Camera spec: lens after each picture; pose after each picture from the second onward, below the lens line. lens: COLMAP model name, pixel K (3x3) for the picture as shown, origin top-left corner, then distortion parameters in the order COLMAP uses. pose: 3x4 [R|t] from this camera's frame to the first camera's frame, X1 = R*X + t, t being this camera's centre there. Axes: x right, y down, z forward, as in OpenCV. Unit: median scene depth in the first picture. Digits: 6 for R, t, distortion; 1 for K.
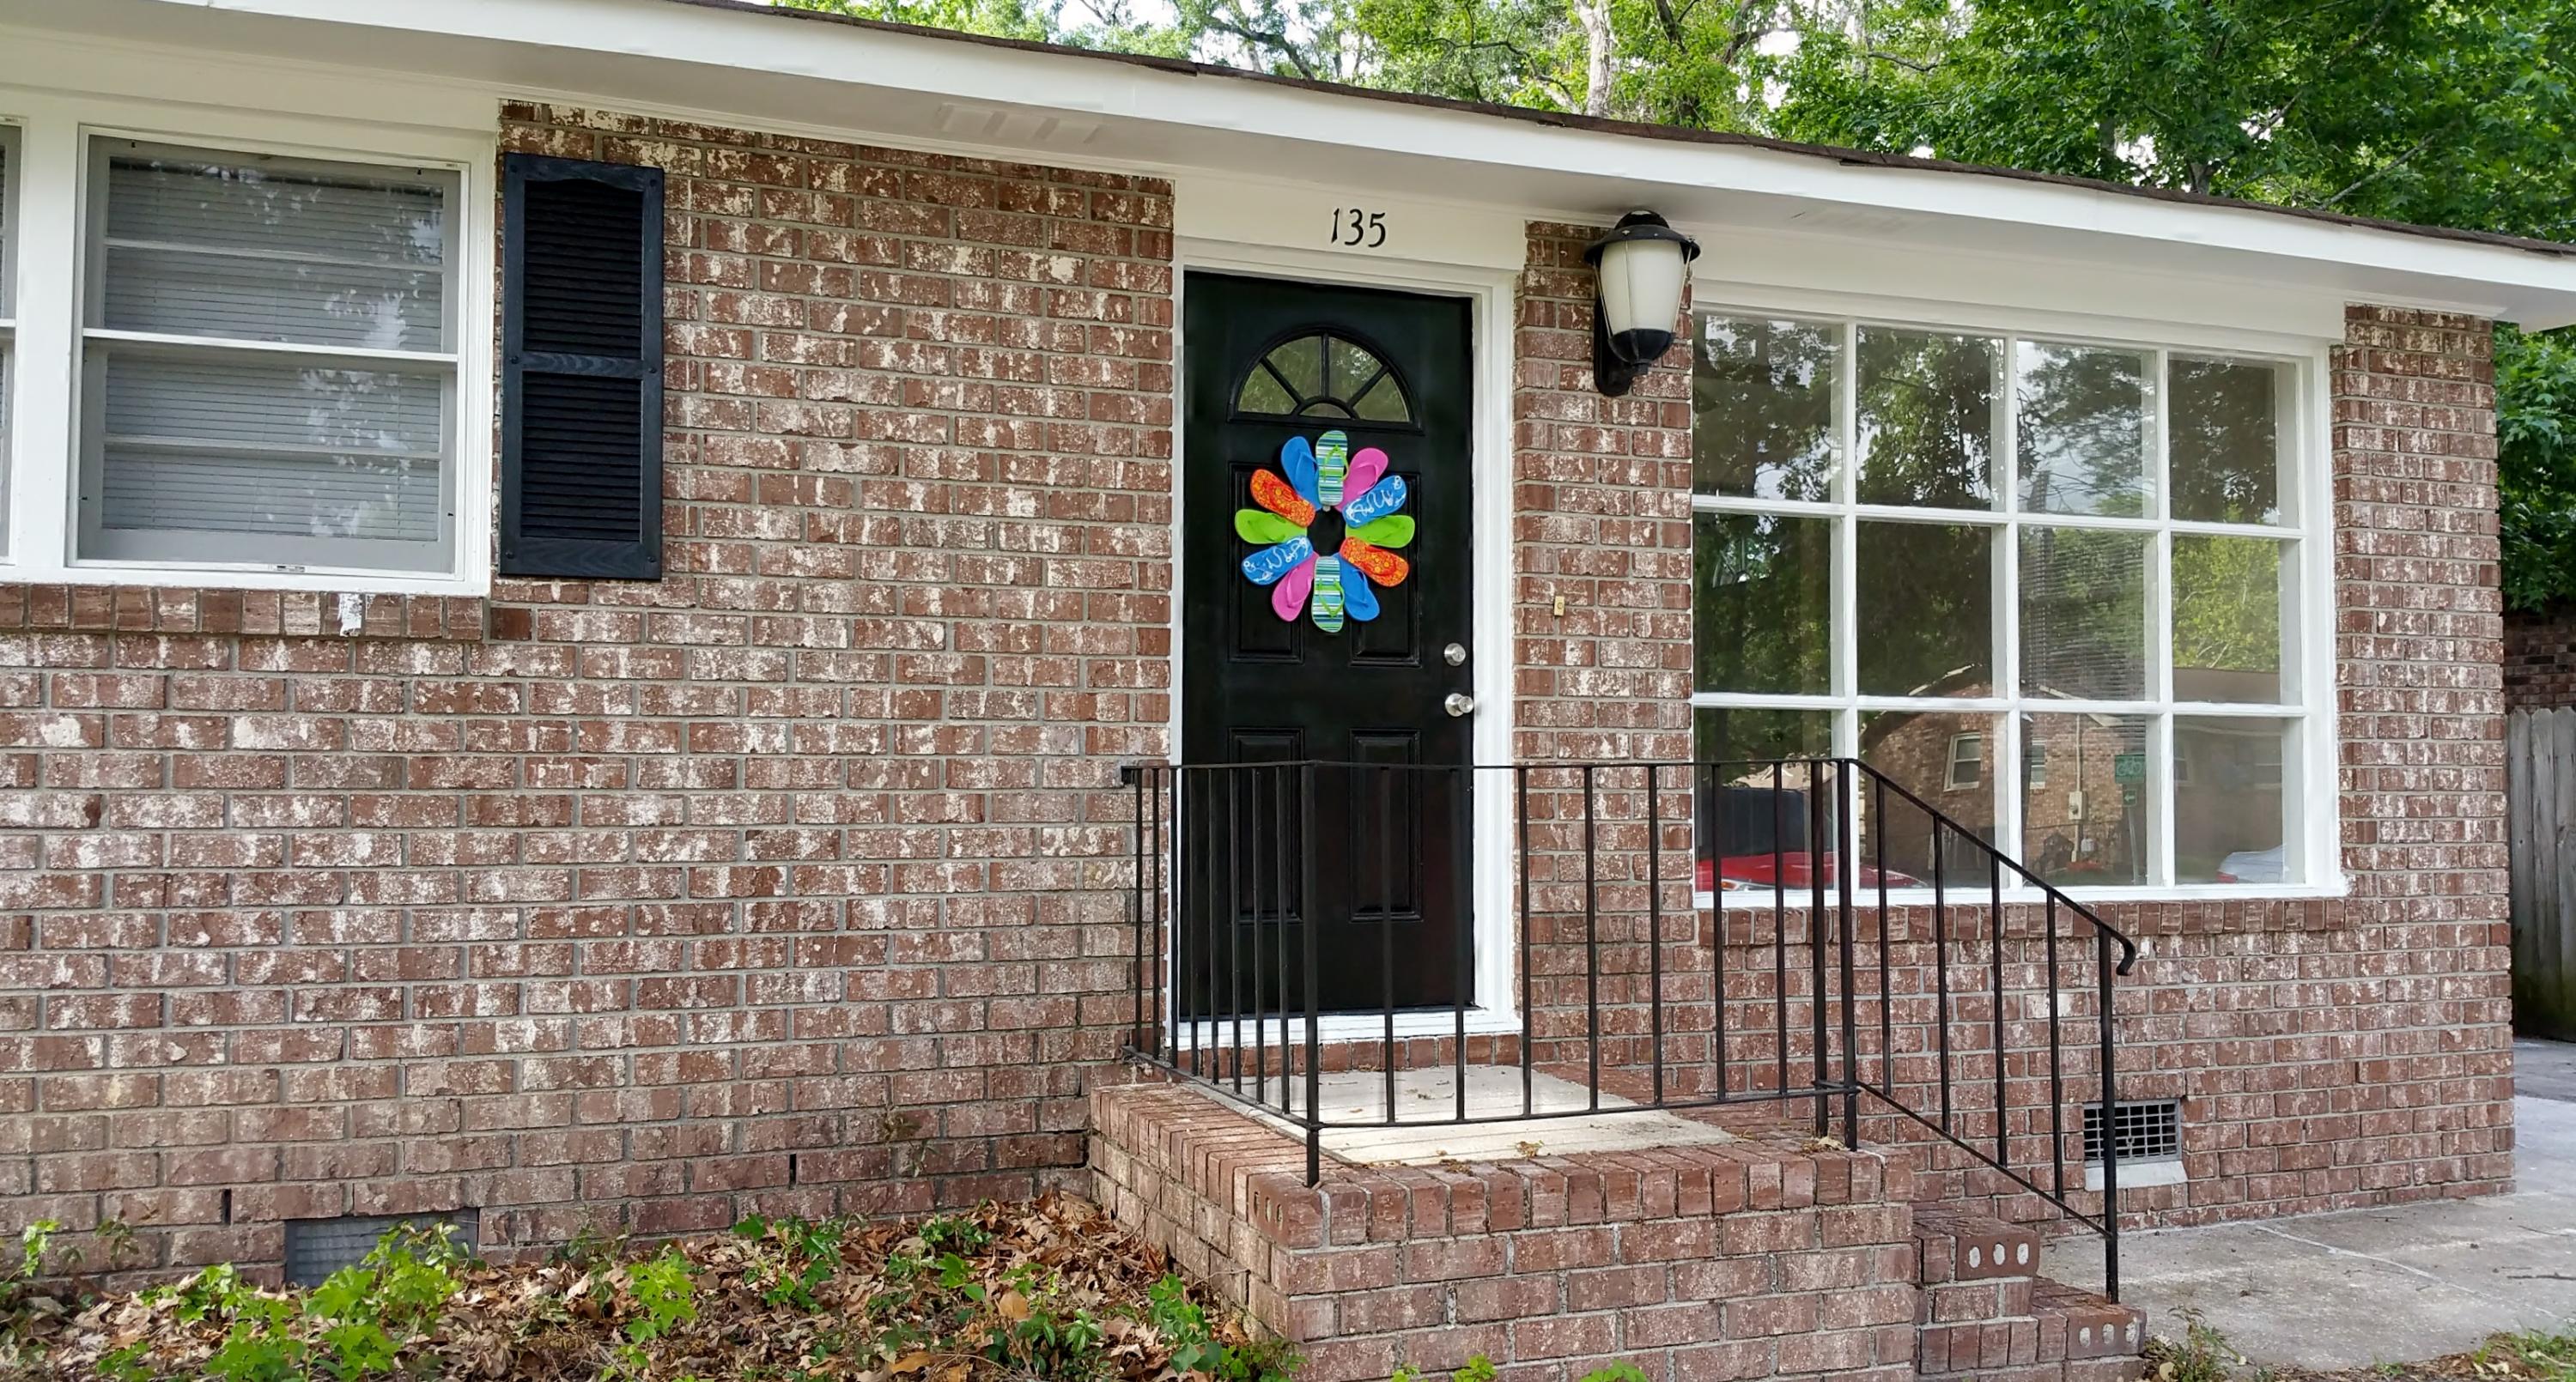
lens RADIAL K [[2173.4, 0, 1355.9], [0, 2173.4, 682.5], [0, 0, 1]] dist [0.162078, -0.364415]
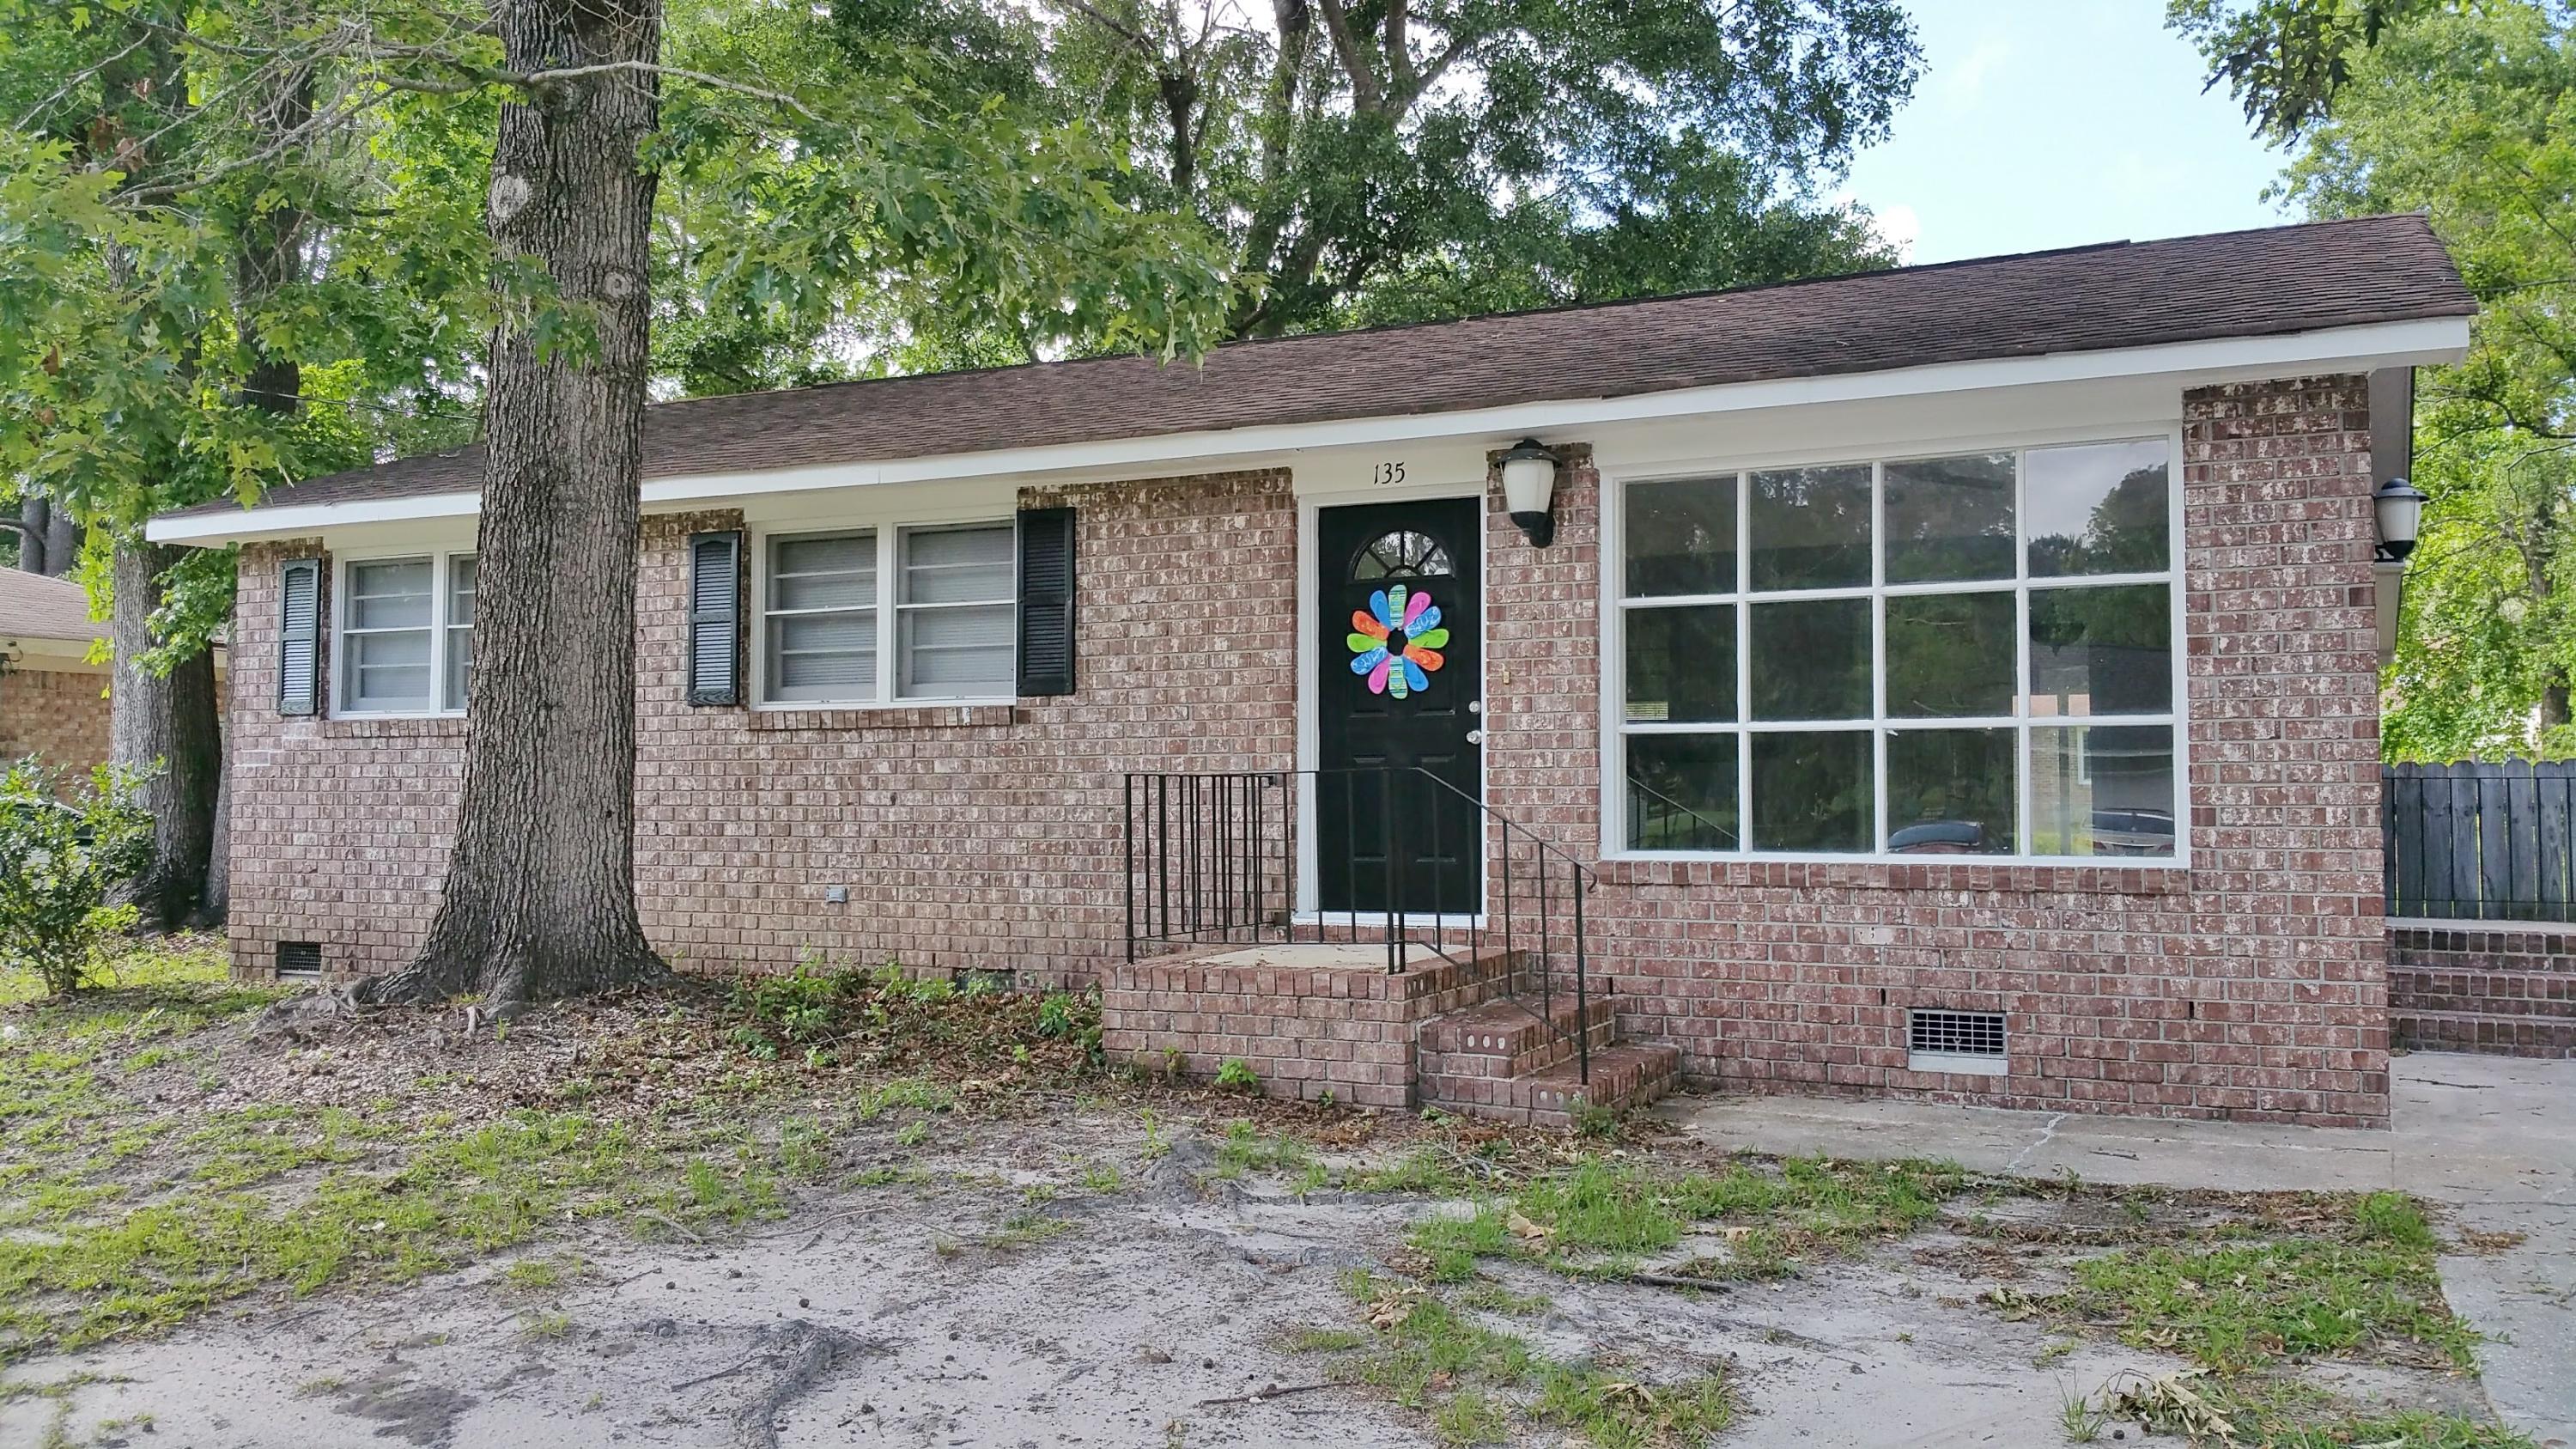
lens RADIAL K [[2123.6, 0, 1288.0], [0, 2123.6, 724.5], [0, 0, 1]] dist [0.133693, -0.236447]
pose [[0.659969, -0.030939, -0.750656, 1.234813], [0.037657, 0.999258, -0.008078, 0.008228], [0.750349, -0.022936, 0.660644, -0.212743]]
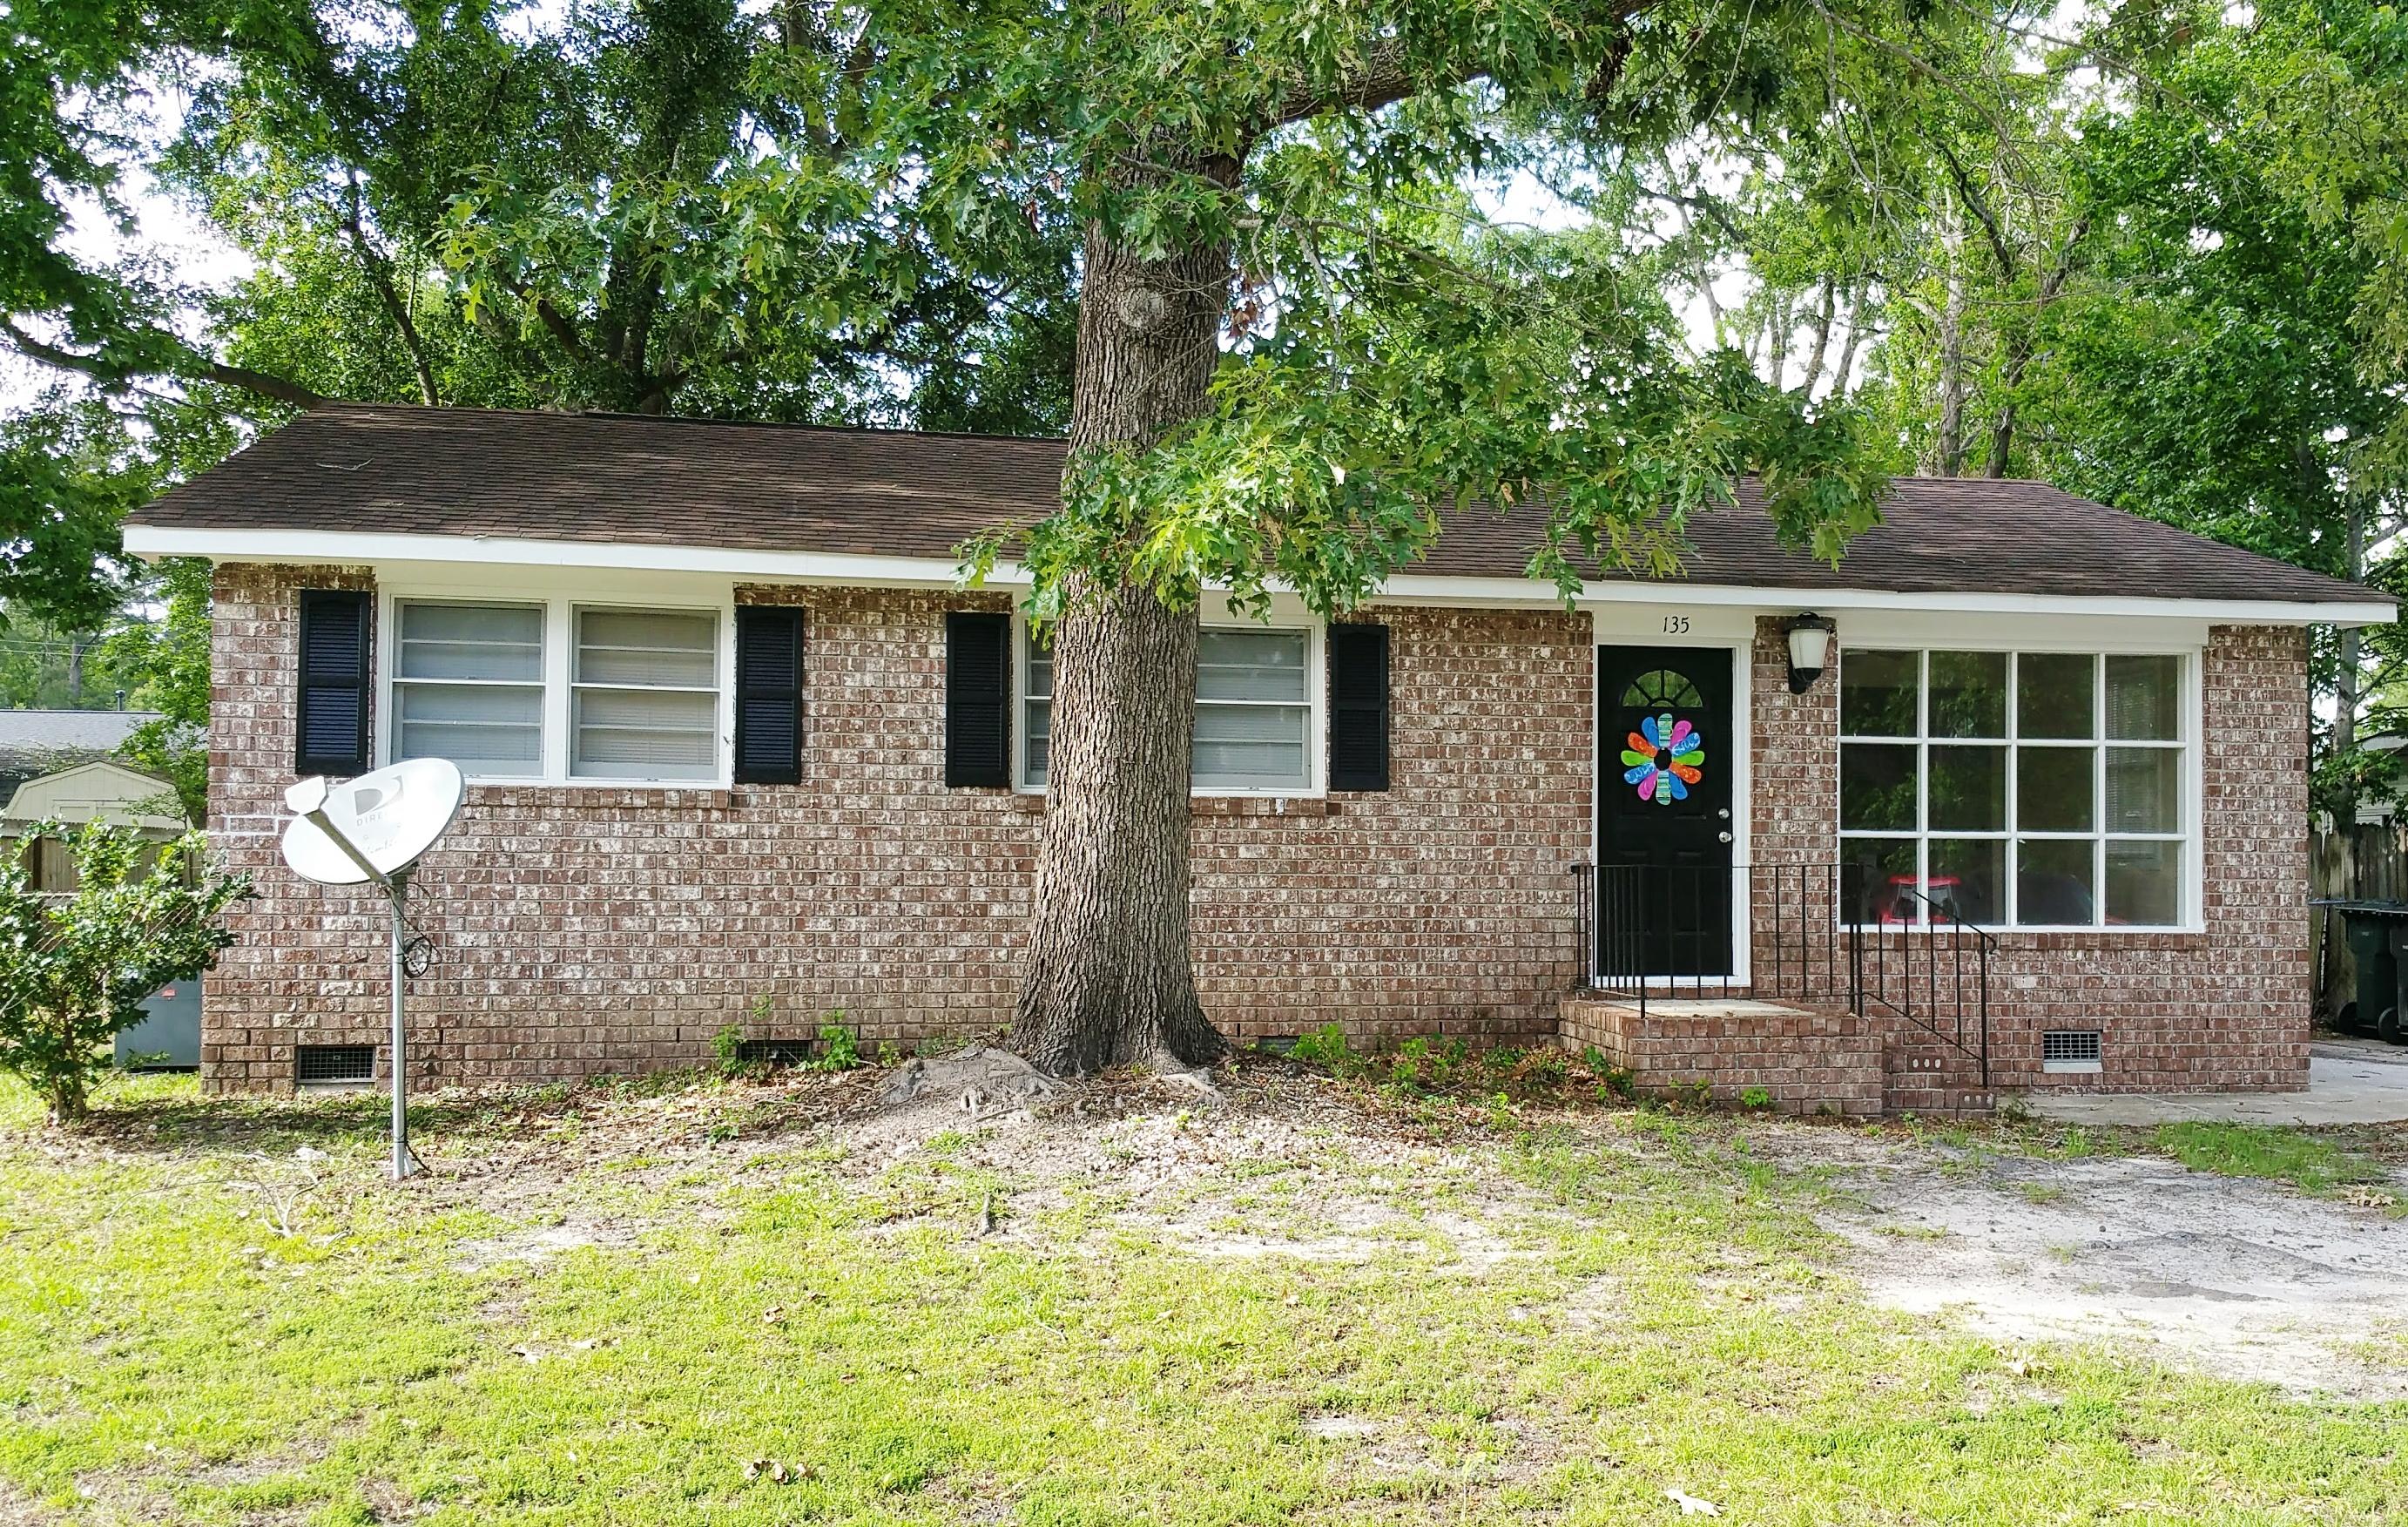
lens RADIAL K [[2417.6, 0, 1391.9], [0, 2417.6, 830.2], [0, 0, 1]] dist [0.084958, 0.203780]
pose [[0.984818, 0.000179, -0.173592, 0.143399], [0.004608, 0.999620, 0.027171, -0.065979], [0.173531, -0.027559, 0.984443, -1.481084]]
